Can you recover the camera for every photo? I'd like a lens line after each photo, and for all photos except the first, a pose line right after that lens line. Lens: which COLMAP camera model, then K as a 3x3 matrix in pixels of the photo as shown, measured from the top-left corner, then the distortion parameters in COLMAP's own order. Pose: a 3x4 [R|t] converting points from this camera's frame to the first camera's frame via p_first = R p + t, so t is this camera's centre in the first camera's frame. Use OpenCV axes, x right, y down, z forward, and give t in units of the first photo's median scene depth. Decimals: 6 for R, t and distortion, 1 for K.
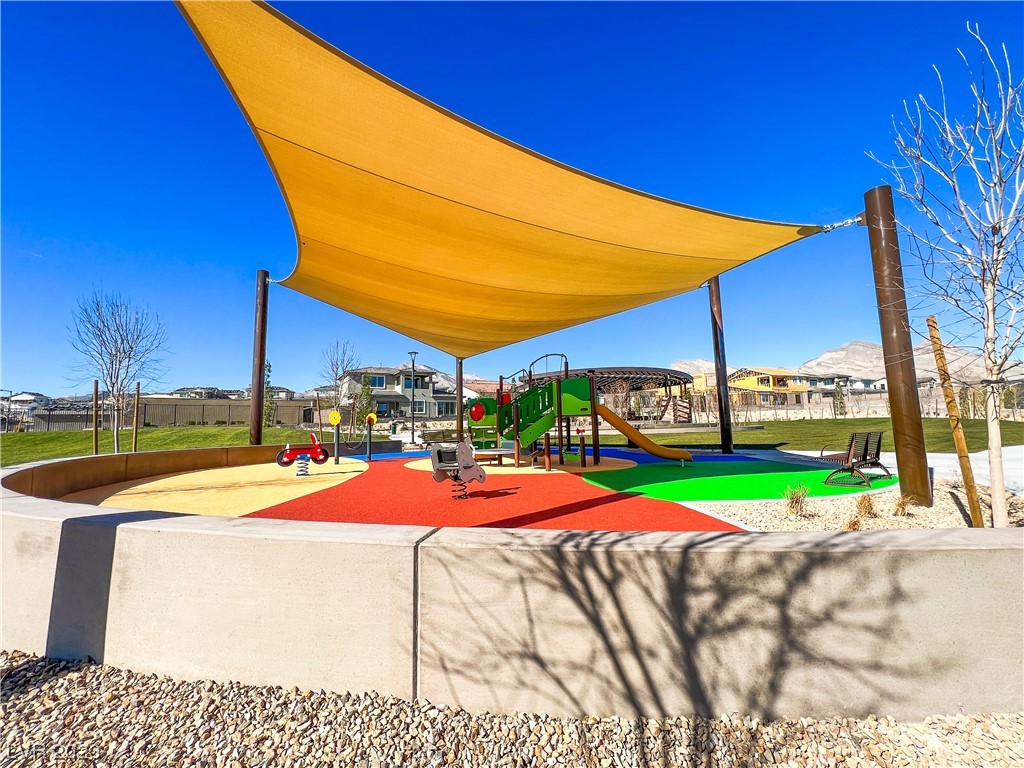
lens RADIAL K [[423.5, 0, 512.0], [0, 423.5, 384.0], [0, 0, 1]] dist [0.014904, 0.000151]
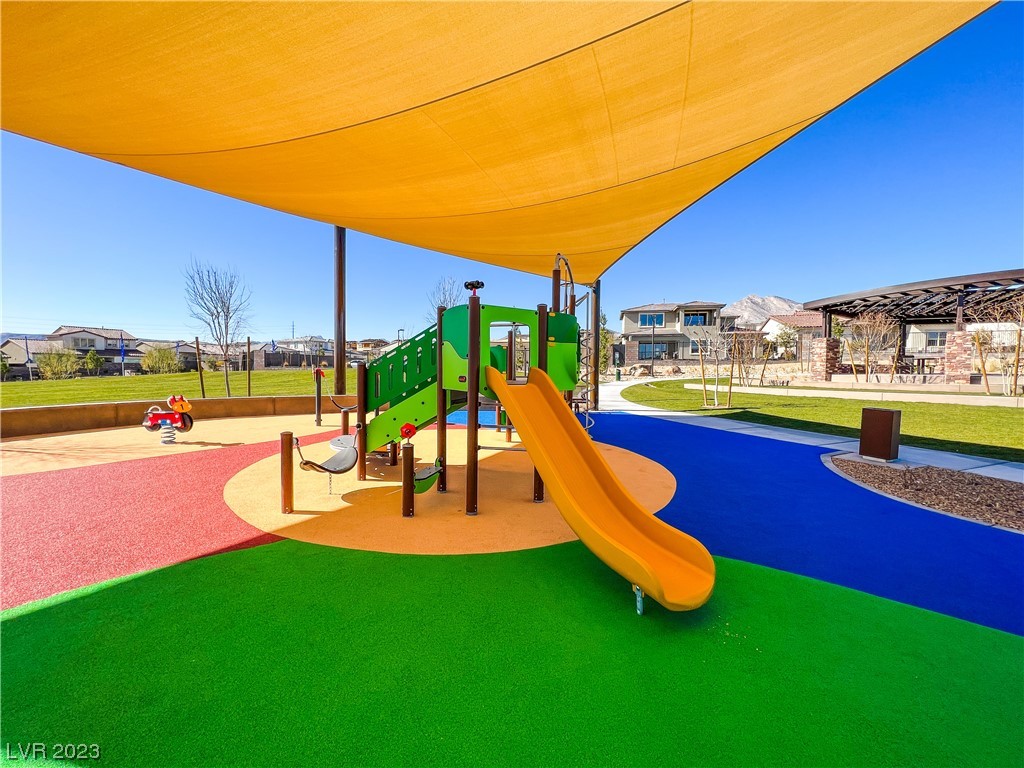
lens RADIAL K [[411.1, 0, 512.0], [0, 411.1, 384.0], [0, 0, 1]] dist [0.001859, 0.000603]
pose [[0.717441, 0.057308, -0.694258, 0.090033], [0.046130, 0.990515, 0.129432, 0.002527], [0.695090, -0.124886, 0.707993, 0.135697]]
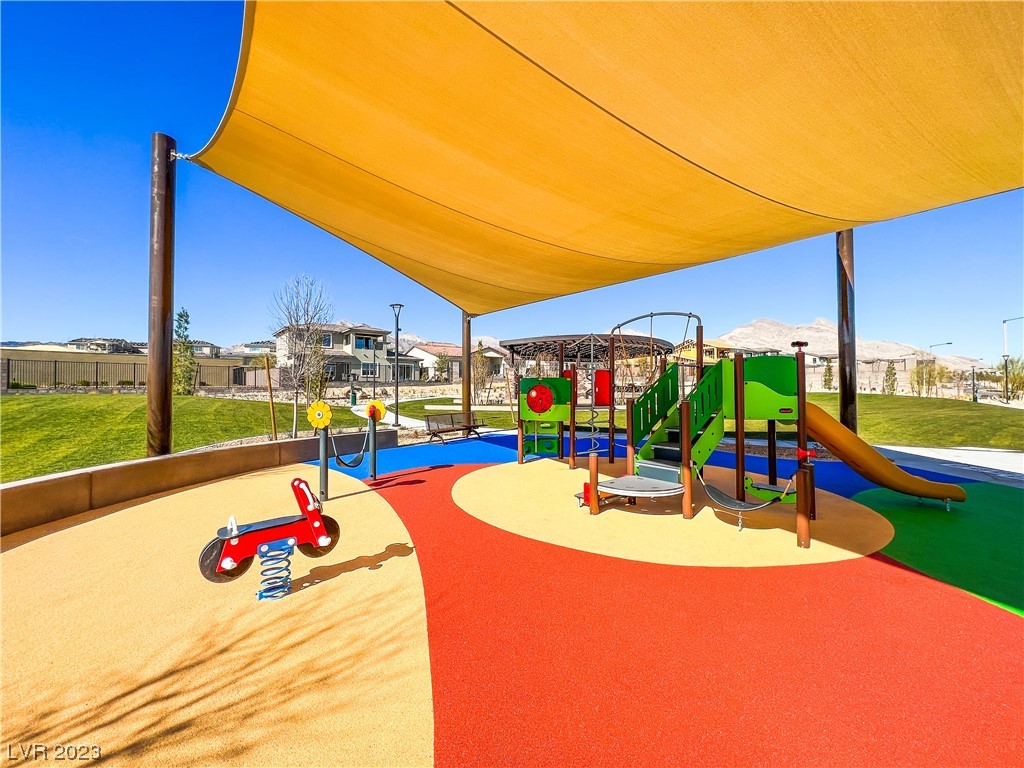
lens RADIAL K [[411.1, 0, 512.0], [0, 411.1, 384.0], [0, 0, 1]] dist [0.001859, 0.000603]
pose [[0.989249, 0.021479, 0.144656, -0.050753], [-0.034313, 0.995633, 0.086821, -0.002095], [-0.142159, -0.090851, 0.985666, 0.092597]]
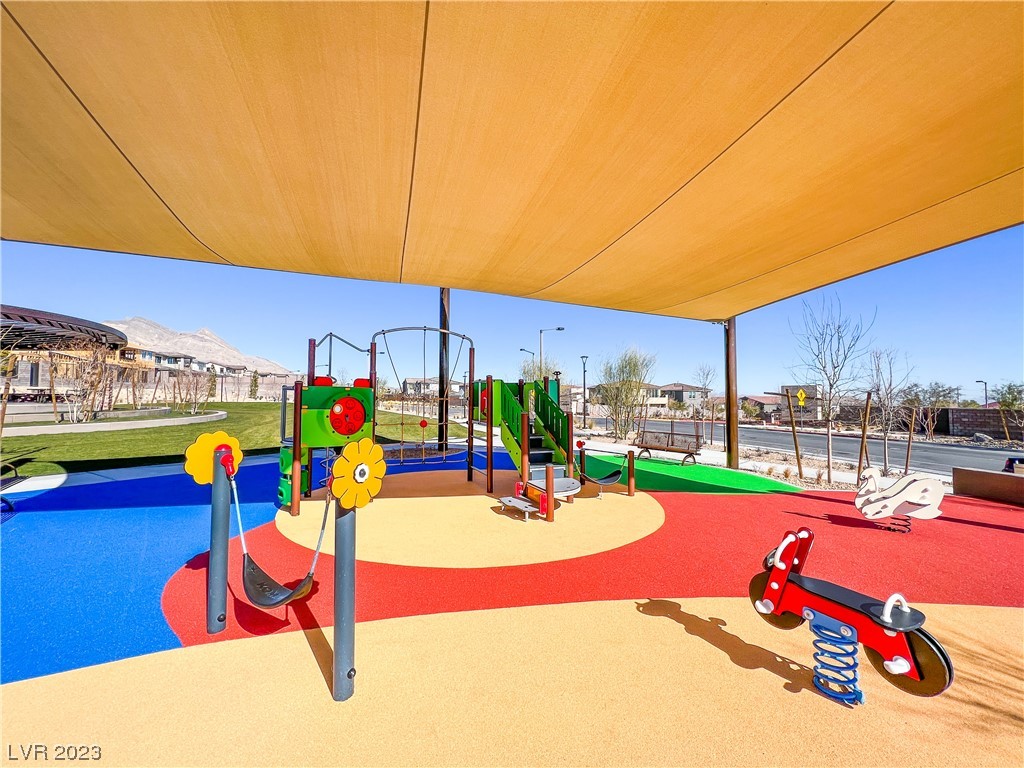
lens RADIAL K [[411.1, 0, 512.0], [0, 411.1, 384.0], [0, 0, 1]] dist [0.001859, 0.000603]
pose [[0.131586, 0.060452, 0.989460, -0.120744], [-0.111426, 0.992715, -0.045833, 0.007418], [-0.985023, -0.104221, 0.137363, 0.179105]]
